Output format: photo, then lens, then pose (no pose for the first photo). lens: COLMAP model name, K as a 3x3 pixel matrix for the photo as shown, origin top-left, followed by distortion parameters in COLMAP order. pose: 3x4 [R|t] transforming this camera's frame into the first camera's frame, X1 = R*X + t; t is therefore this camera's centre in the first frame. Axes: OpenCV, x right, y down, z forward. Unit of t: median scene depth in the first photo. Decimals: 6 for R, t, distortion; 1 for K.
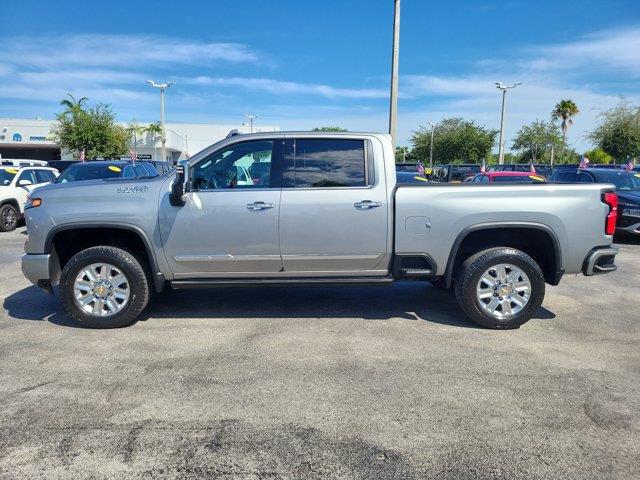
lens RADIAL K [[480.6, 0, 316.6], [0, 480.6, 242.8], [0, 0, 1]] dist [0.049214, -0.030089]
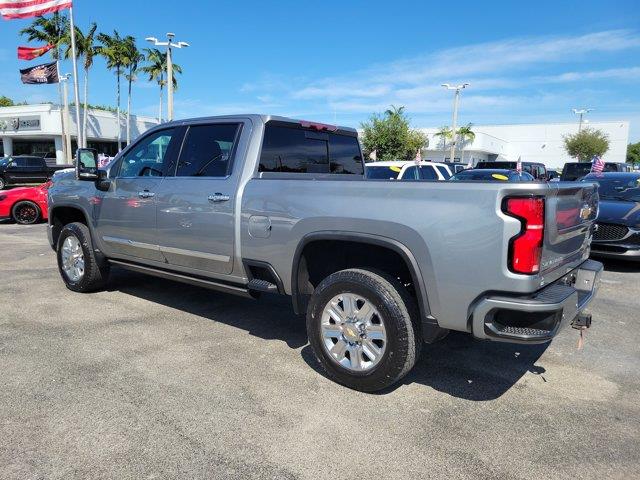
lens RADIAL K [[480.6, 0, 317.4], [0, 480.6, 236.3], [0, 0, 1]] dist [0.049214, -0.030089]
pose [[0.772011, 0.093722, -0.628661, 0.743030], [-0.107423, 0.994080, 0.016281, -0.041277], [0.626465, 0.054964, 0.777509, 0.416400]]
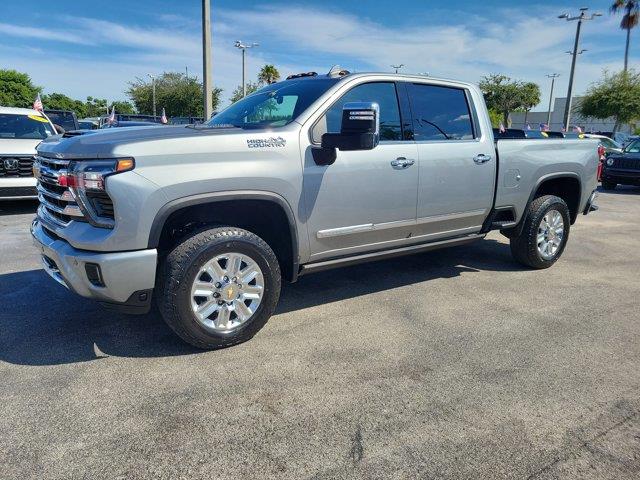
lens RADIAL K [[480.6, 0, 308.1], [0, 480.6, 238.1], [0, 0, 1]] dist [0.049214, -0.030089]
pose [[0.828388, -0.105343, 0.550160, -0.682300], [0.063938, 0.993520, 0.093963, -0.032477], [-0.556494, -0.042662, 0.829756, 0.362701]]
